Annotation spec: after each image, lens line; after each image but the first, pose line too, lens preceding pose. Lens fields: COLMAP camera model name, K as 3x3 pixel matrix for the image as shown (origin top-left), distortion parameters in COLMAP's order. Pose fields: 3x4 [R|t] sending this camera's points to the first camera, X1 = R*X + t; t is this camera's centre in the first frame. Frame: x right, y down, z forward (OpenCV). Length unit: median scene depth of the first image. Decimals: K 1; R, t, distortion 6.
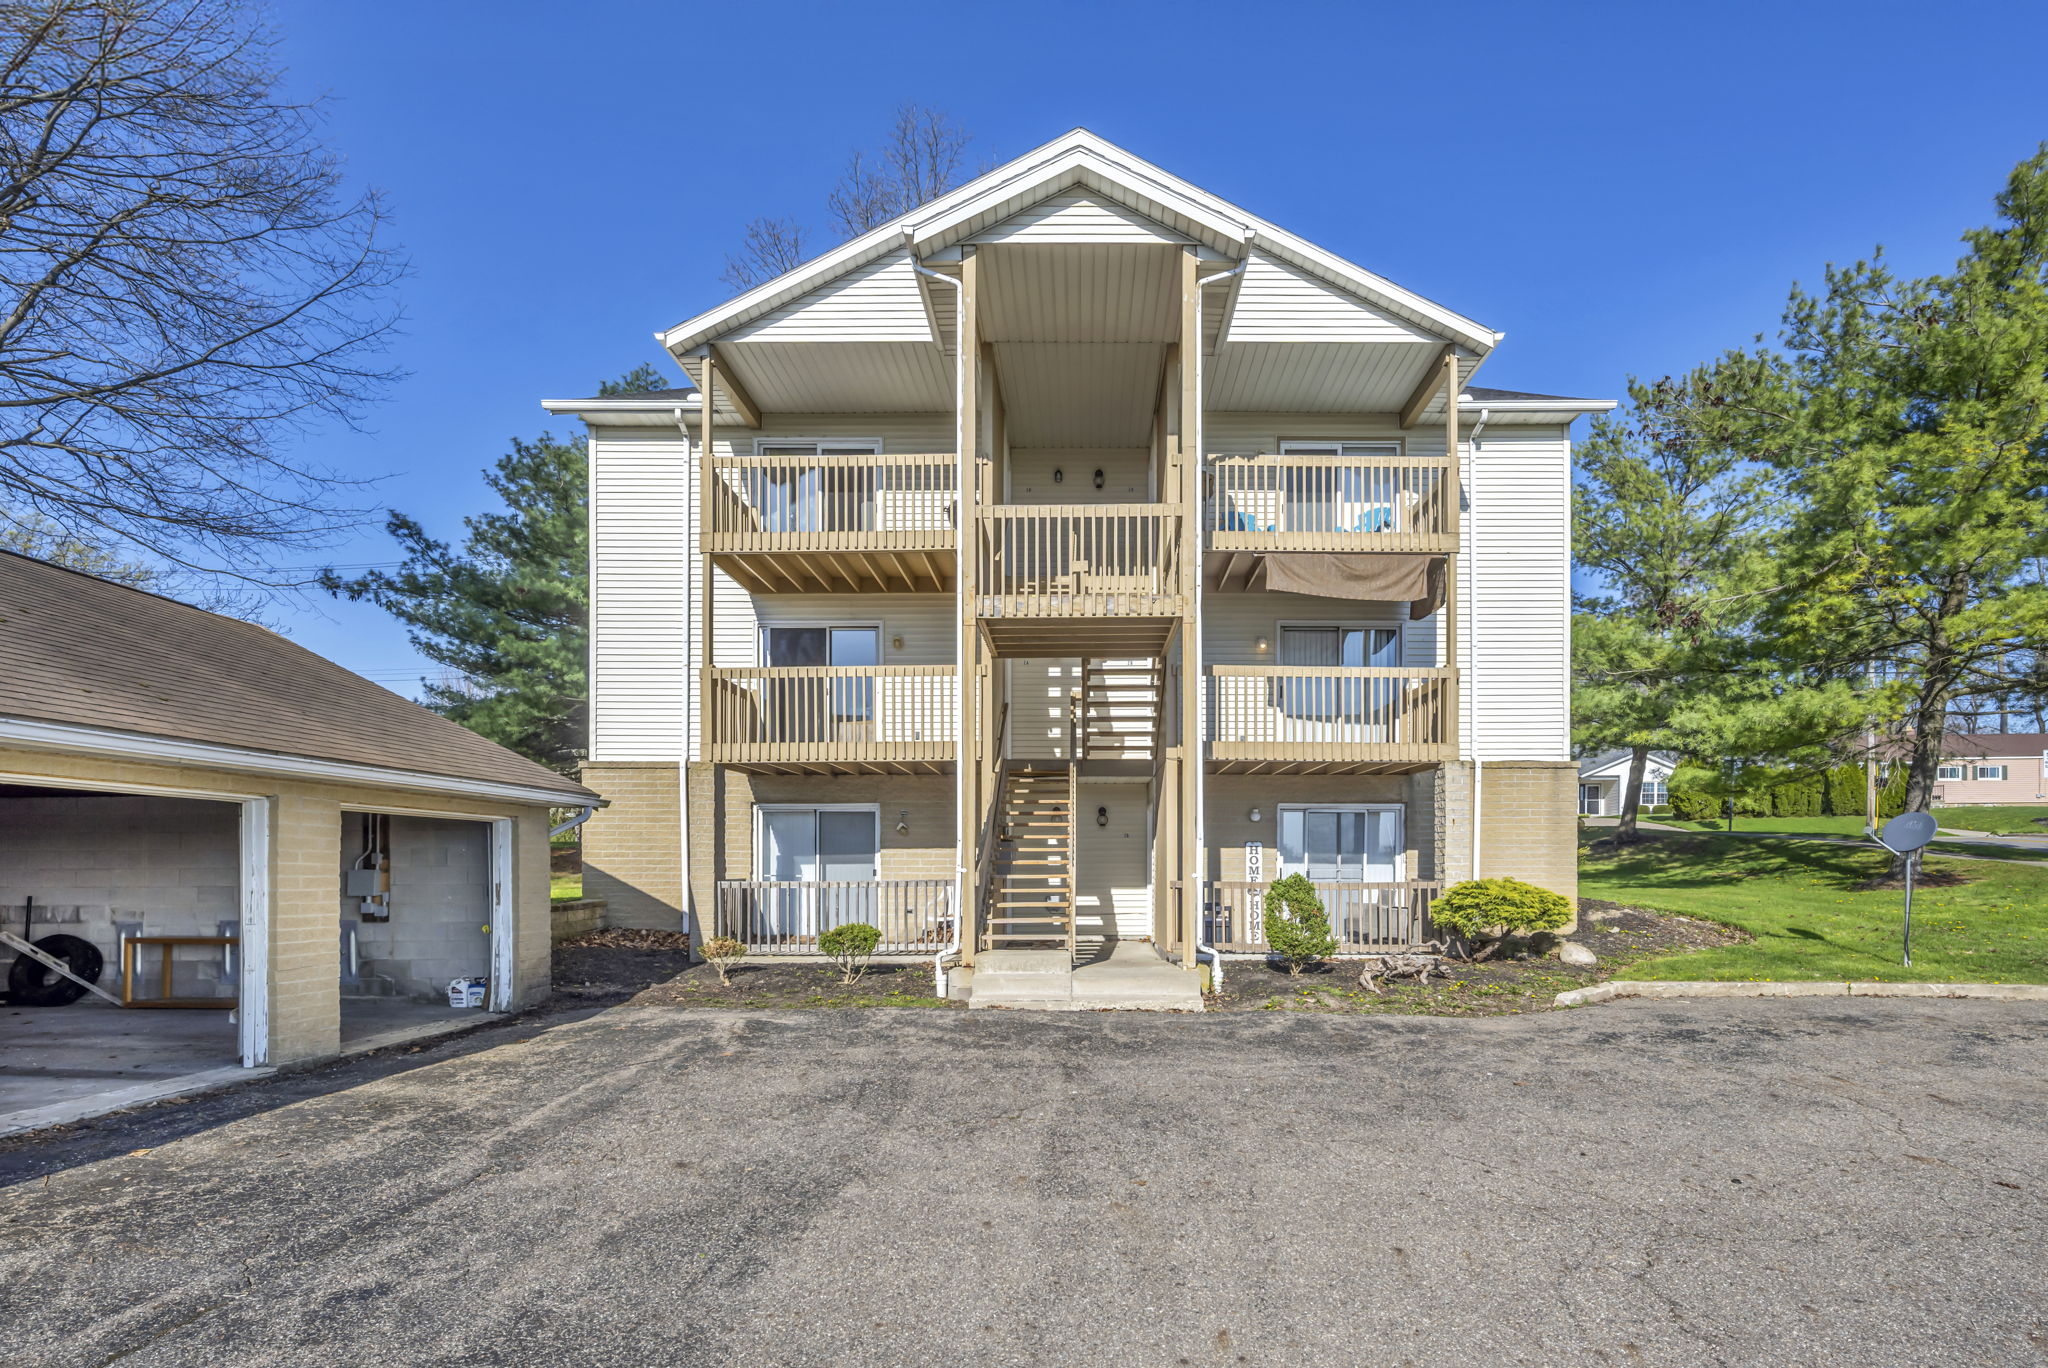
lens RADIAL K [[938.5, 0, 1022.4], [0, 938.5, 860.5], [0, 0, 1]] dist [0.000929, -0.000249]
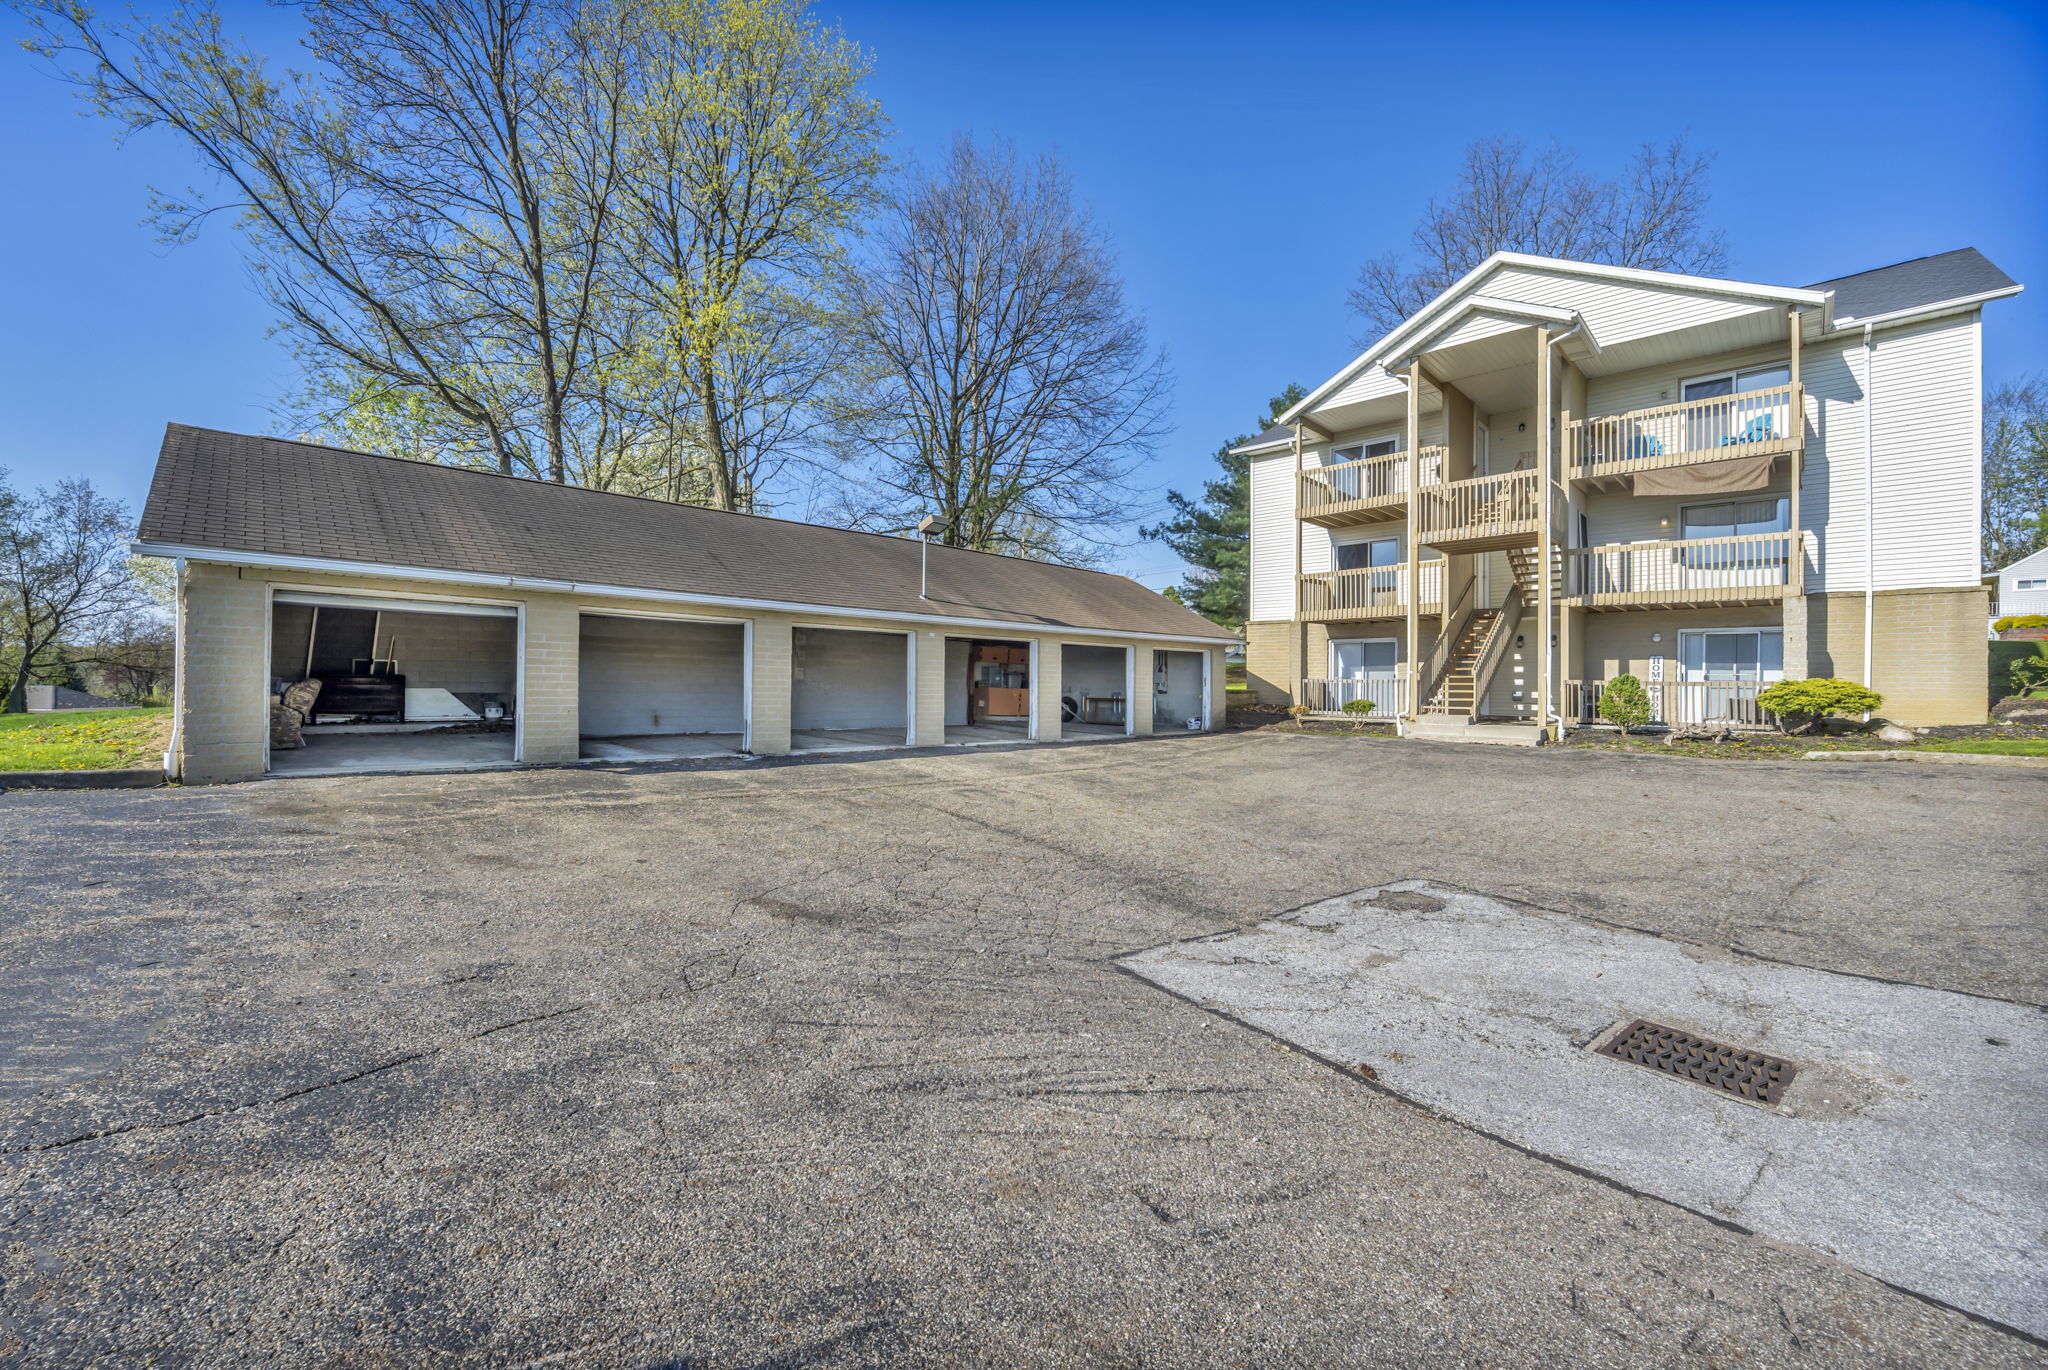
lens RADIAL K [[891.2, 0, 1029.2], [0, 891.2, 671.4], [0, 0, 1]] dist [0.000948, -0.000097]
pose [[0.733320, -0.004111, -0.679871, 0.532811], [-0.004073, 0.999937, -0.010439, 0.026562], [0.679871, 0.010425, 0.733257, -0.789025]]
